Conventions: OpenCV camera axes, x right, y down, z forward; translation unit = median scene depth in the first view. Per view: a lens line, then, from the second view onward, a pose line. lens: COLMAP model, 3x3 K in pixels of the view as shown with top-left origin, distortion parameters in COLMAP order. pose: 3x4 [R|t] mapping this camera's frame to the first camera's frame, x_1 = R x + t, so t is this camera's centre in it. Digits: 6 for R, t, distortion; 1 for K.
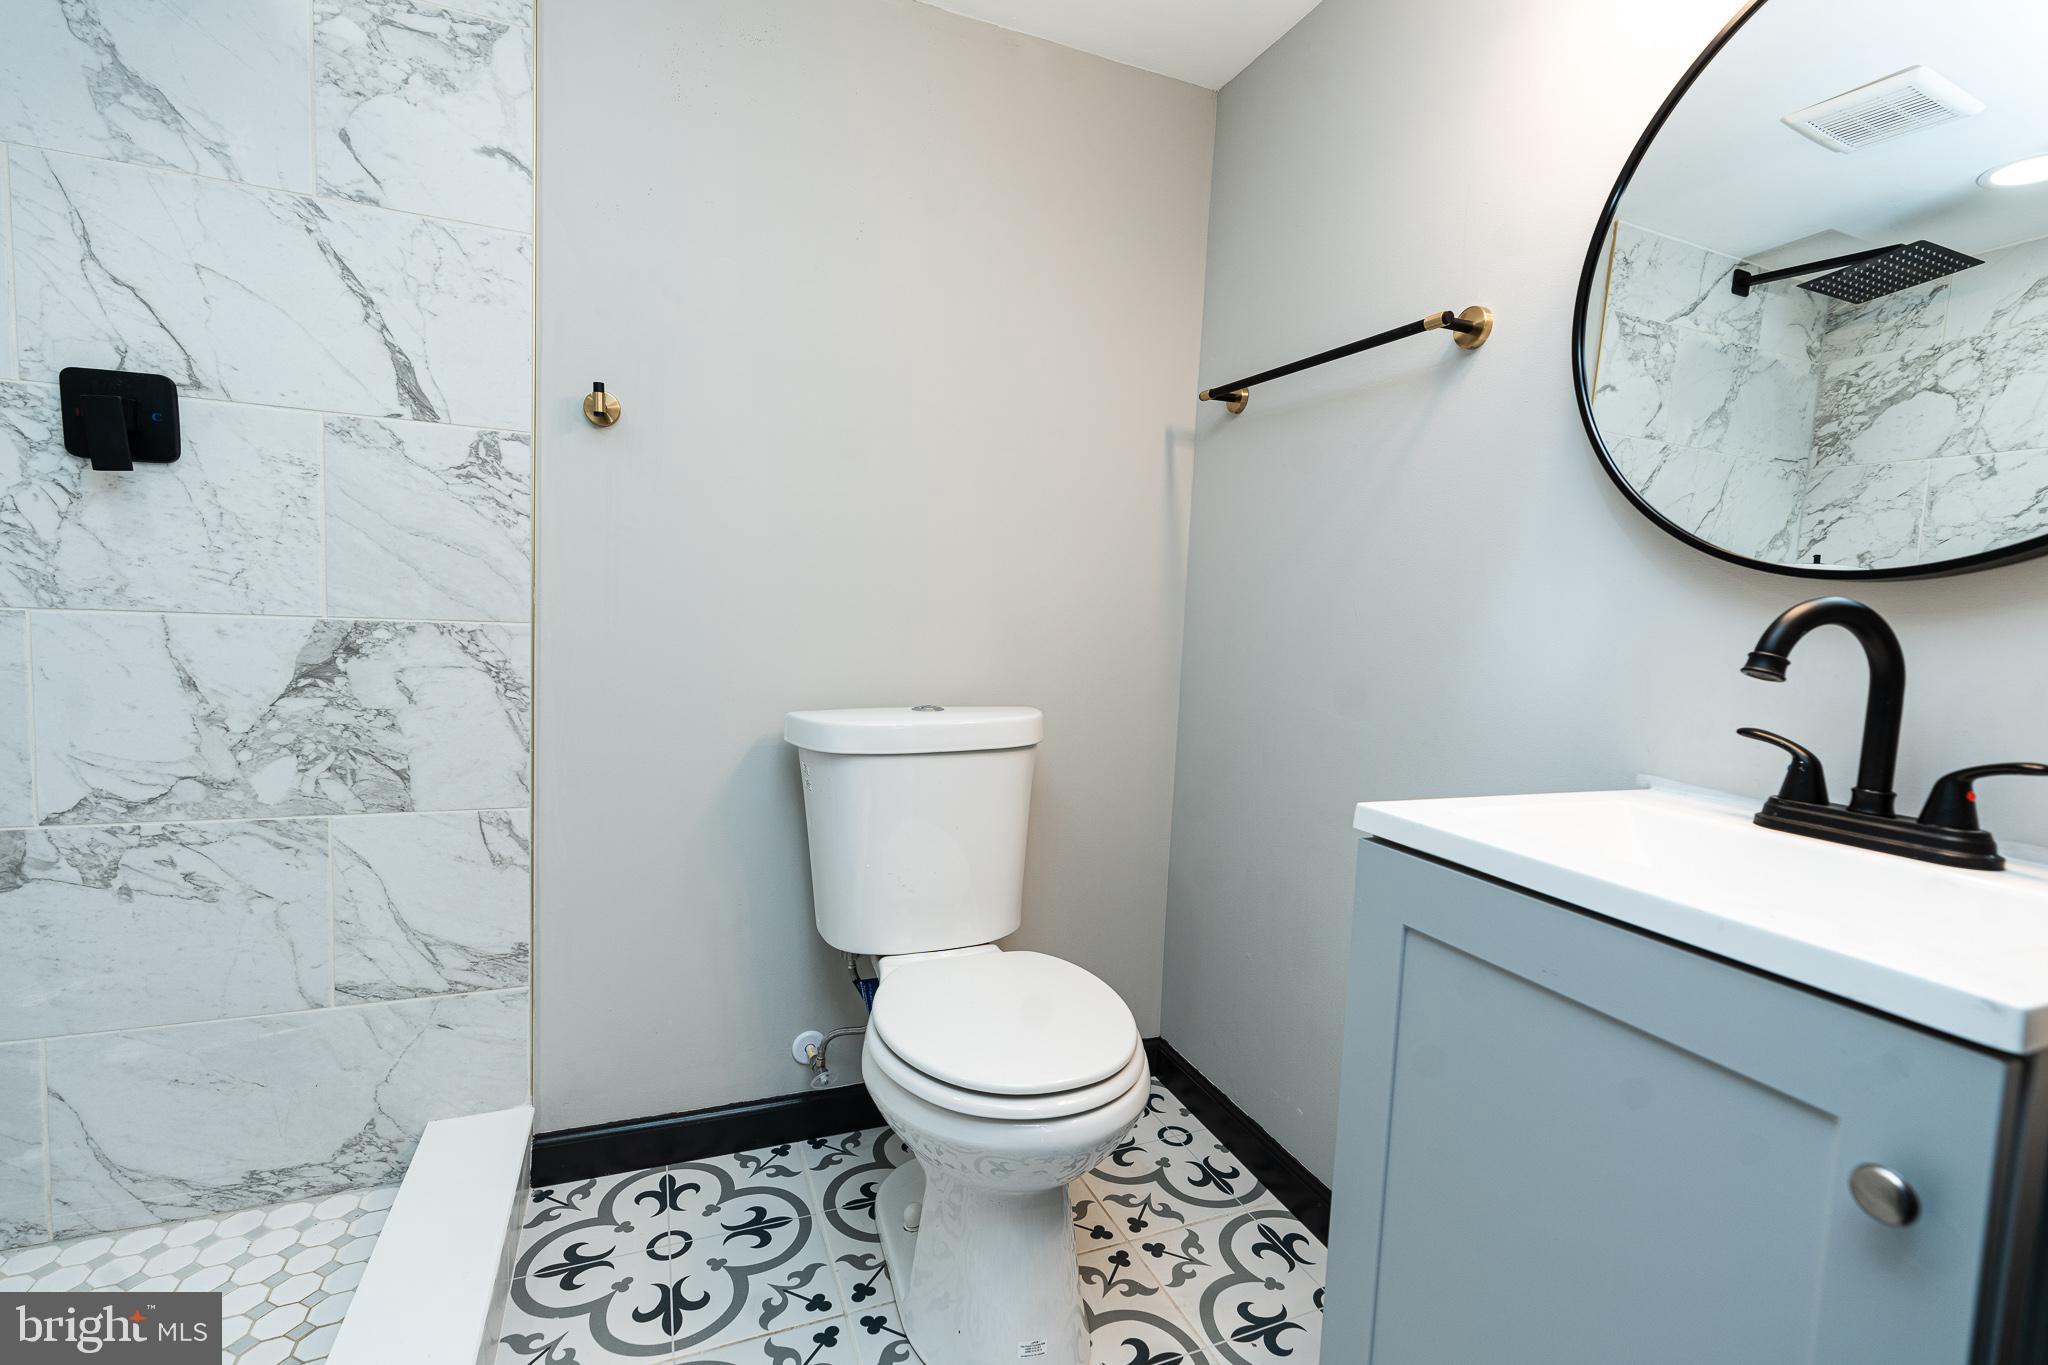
lens RADIAL K [[930.2, 0, 1024.8], [0, 930.2, 693.6], [0, 0, 1]] dist [-0.009308, 0.004382]
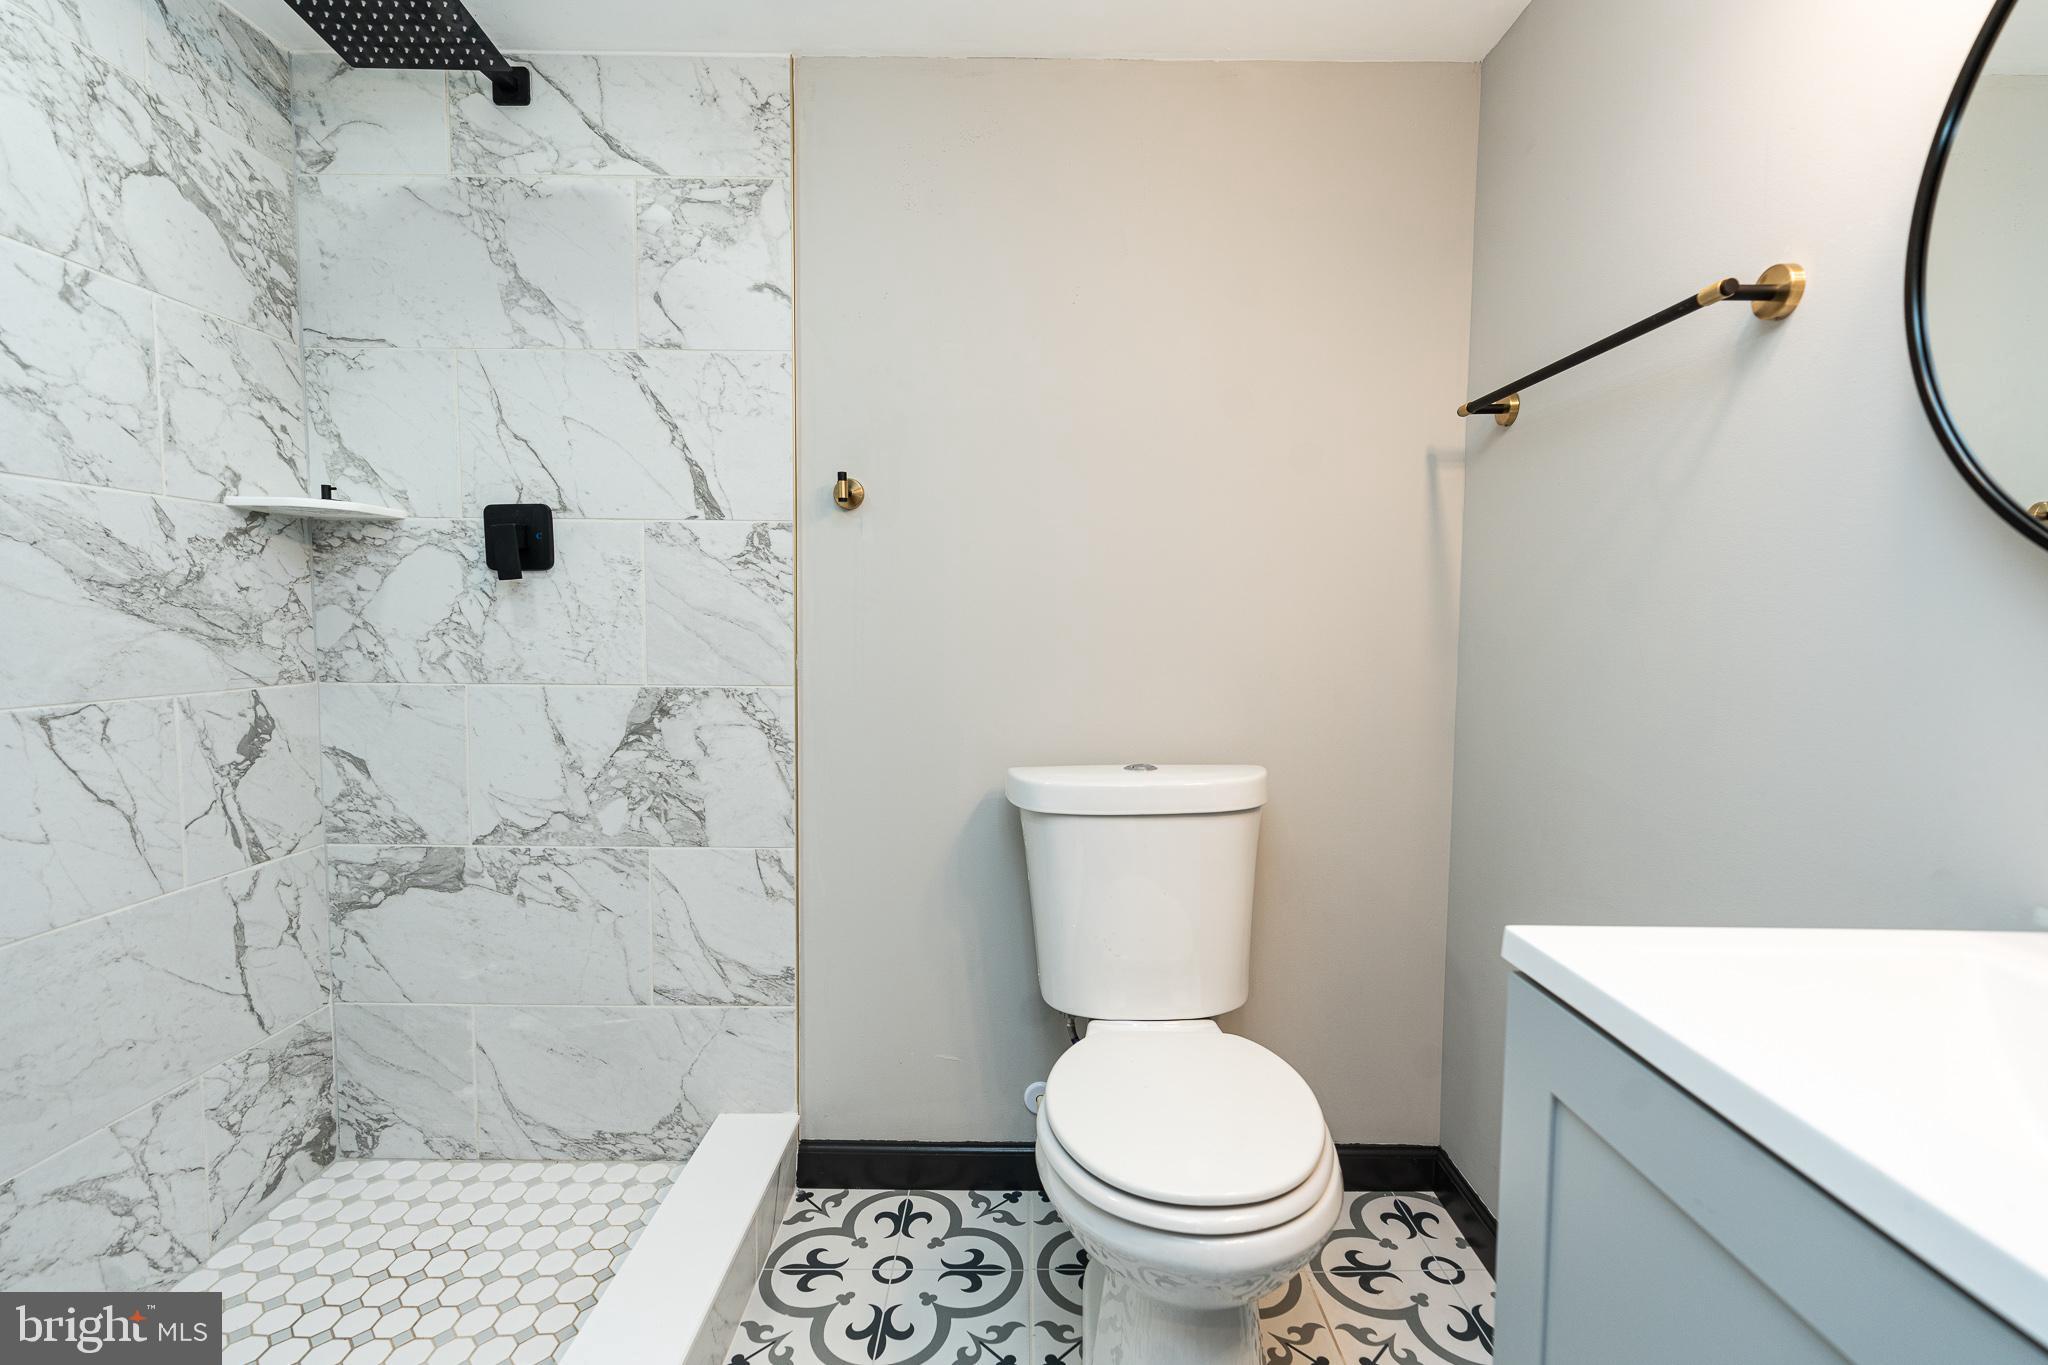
lens RADIAL K [[930.2, 0, 1040.9], [0, 930.2, 686.9], [0, 0, 1]] dist [-0.009308, 0.004382]
pose [[0.921317, -0.010133, -0.388680, 0.198875], [-0.002372, 0.999495, -0.031680, -0.041013], [0.388805, 0.030110, 0.920828, 0.067341]]
